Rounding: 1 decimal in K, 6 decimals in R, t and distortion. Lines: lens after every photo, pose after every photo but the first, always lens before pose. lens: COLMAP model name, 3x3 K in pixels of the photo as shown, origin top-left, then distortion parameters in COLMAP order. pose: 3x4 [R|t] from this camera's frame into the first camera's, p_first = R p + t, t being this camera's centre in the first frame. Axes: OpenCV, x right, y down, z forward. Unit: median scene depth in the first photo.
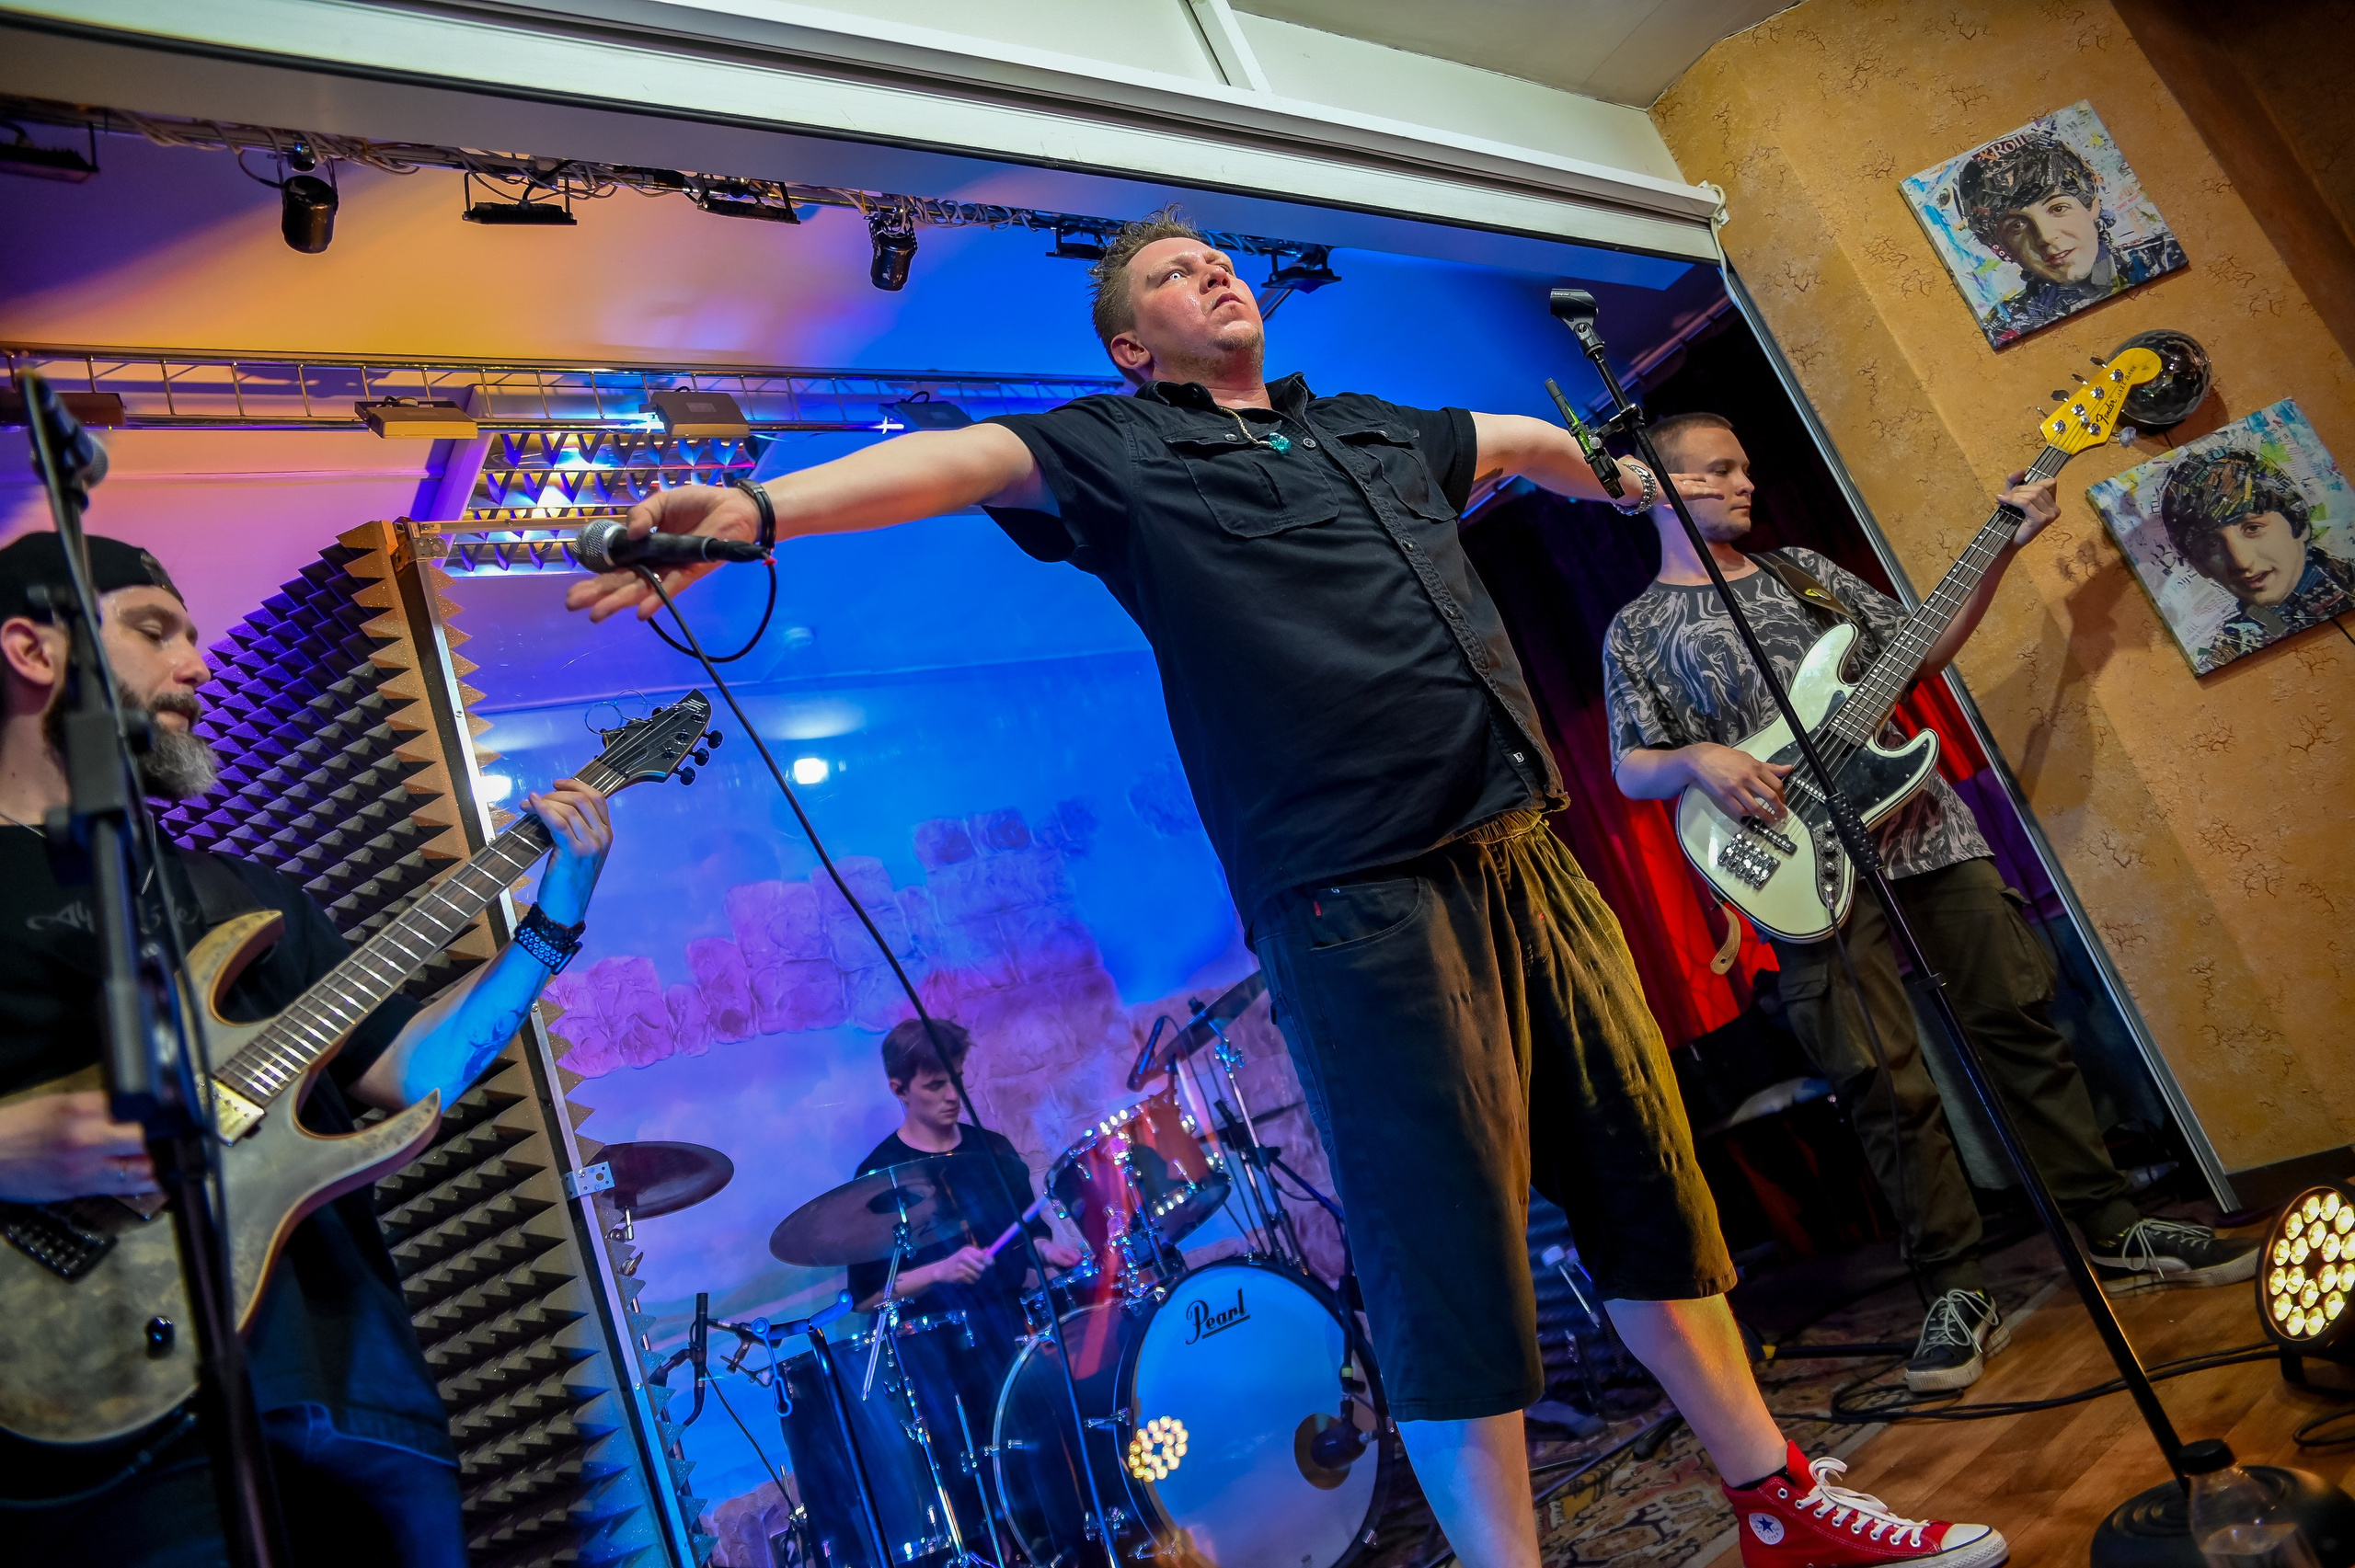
lens RADIAL K [[1576.0, 0, 1193.5], [0, 1576.0, 783.4], [0, 0, 1]] dist [-0.113552, 0.085099]
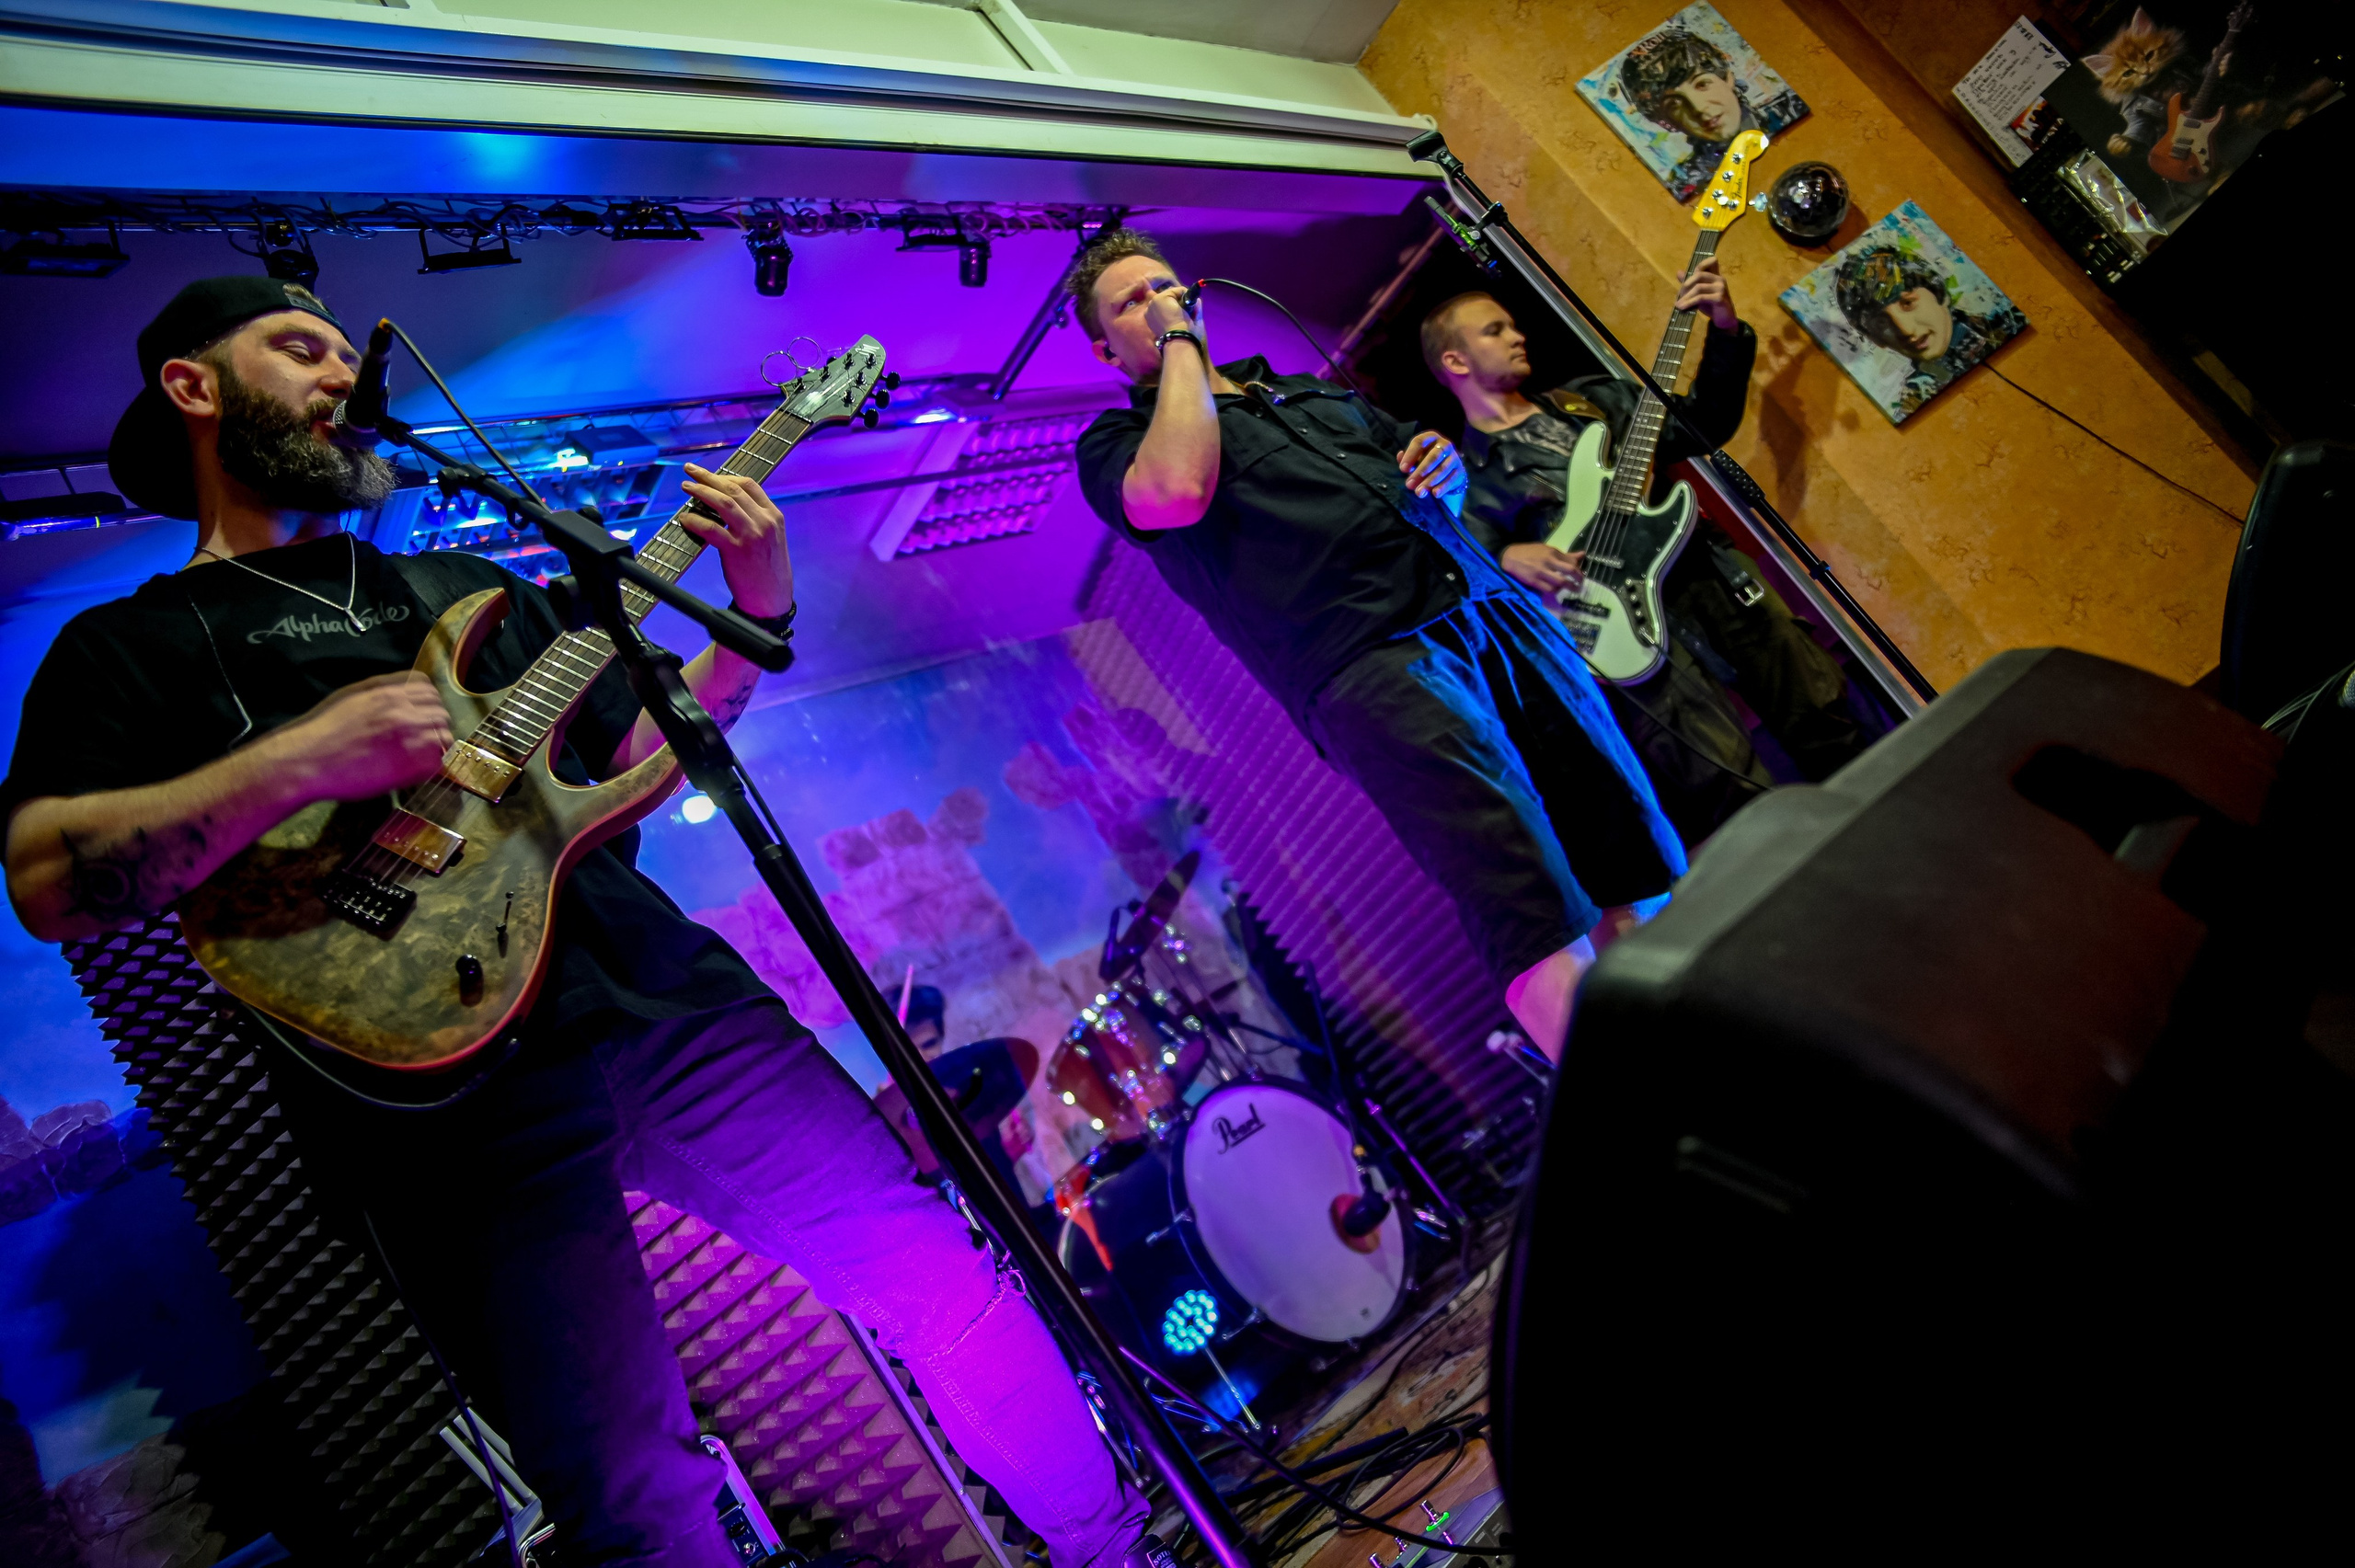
lens RADIAL K [[1564.8, 0, 1184.4], [0, 1564.8, 778.6], [0, 0, 1]] dist [-0.117624, 0.087402]
pose [[0.968266, -0.208781, 0.137373, -0.120109], [0.214849, 0.976163, -0.030765, 0.115924], [-0.127675, 0.059303, 0.990041, -0.123577]]
